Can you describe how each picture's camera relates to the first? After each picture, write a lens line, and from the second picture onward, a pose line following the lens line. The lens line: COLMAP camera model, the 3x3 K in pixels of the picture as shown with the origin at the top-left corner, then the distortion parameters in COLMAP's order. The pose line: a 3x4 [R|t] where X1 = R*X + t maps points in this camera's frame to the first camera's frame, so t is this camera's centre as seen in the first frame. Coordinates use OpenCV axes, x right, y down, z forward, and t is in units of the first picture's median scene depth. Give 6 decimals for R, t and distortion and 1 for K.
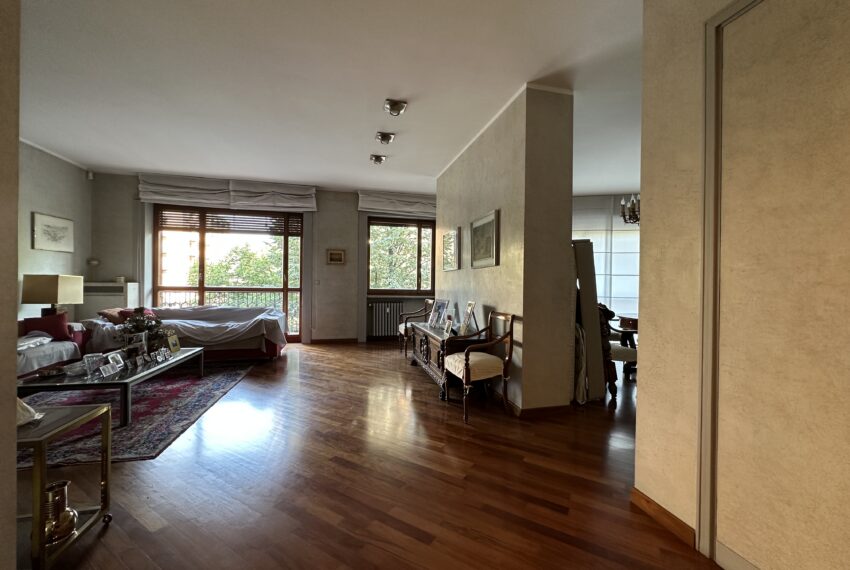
lens RADIAL K [[340.9, 0, 422.9], [0, 340.9, 285.1], [0, 0, 1]] dist [-0.001602, 0.000301]
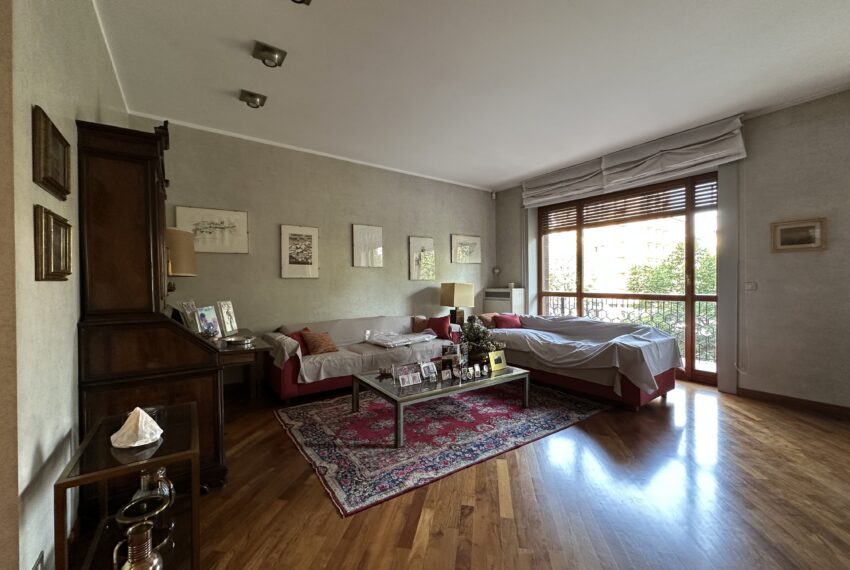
lens RADIAL K [[340.9, 0, 422.3], [0, 340.9, 284.7], [0, 0, 1]] dist [-0.001602, 0.000301]
pose [[0.367646, -0.011936, -0.929889, 0.010219], [0.005982, 0.999927, -0.010470, -0.011138], [0.929947, -0.001713, 0.367691, 0.445336]]
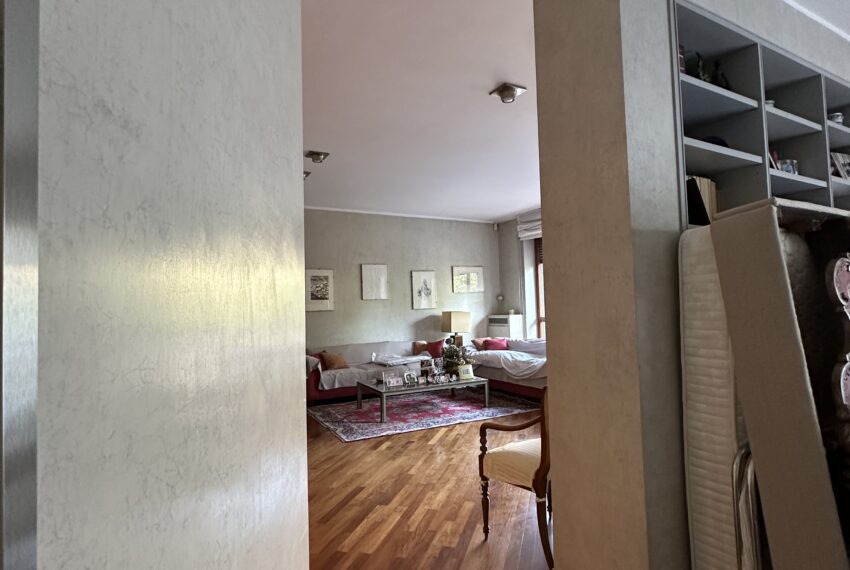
lens RADIAL K [[445.9, 0, 419.2], [0, 445.9, 283.7], [0, 0, 1]] dist [-0.002954, 0.000131]
pose [[0.253599, -0.071553, -0.964659, 0.618543], [0.025034, 0.997412, -0.067402, -0.022732], [0.966986, -0.007056, 0.254734, 0.418121]]
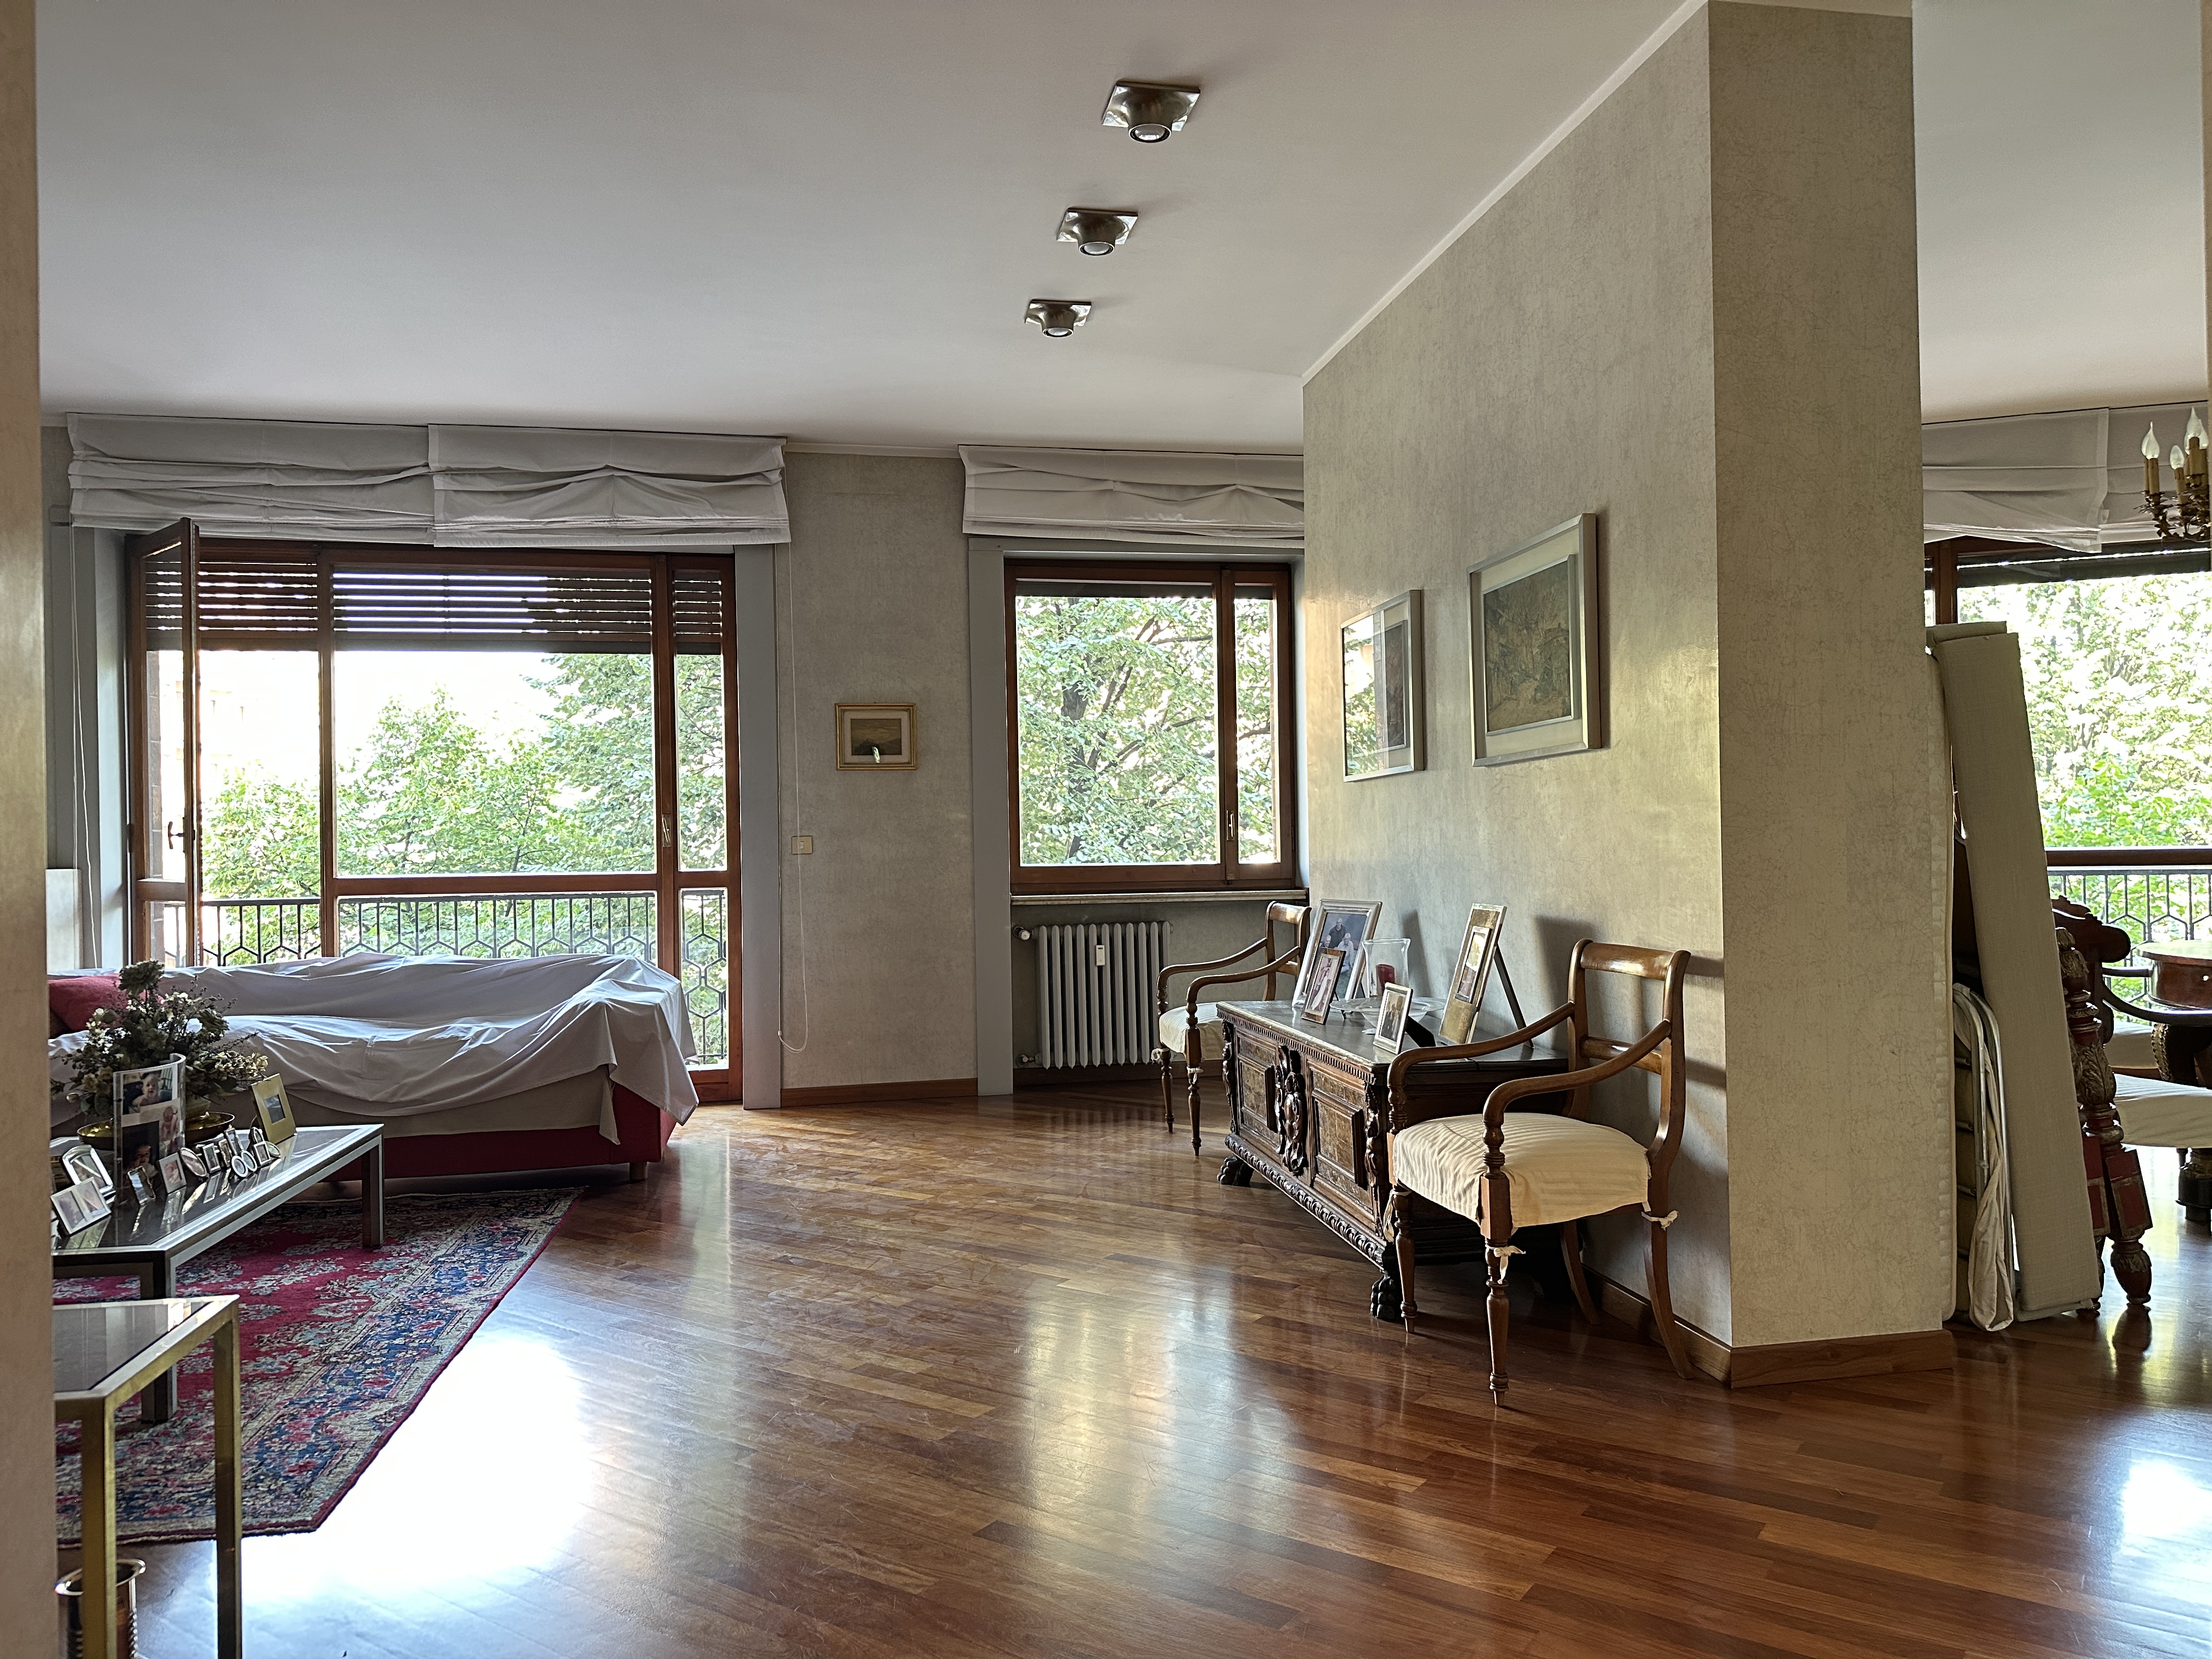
lens RADIAL K [[1548.1, 0, 1103.4], [0, 1548.1, 838.1], [0, 0, 1]] dist [0.050772, -0.049727]
pose [[0.997378, -0.030116, -0.065797, -0.045307], [0.029640, 0.999527, -0.008201, 0.002856], [0.066013, 0.006229, 0.997799, -0.082702]]
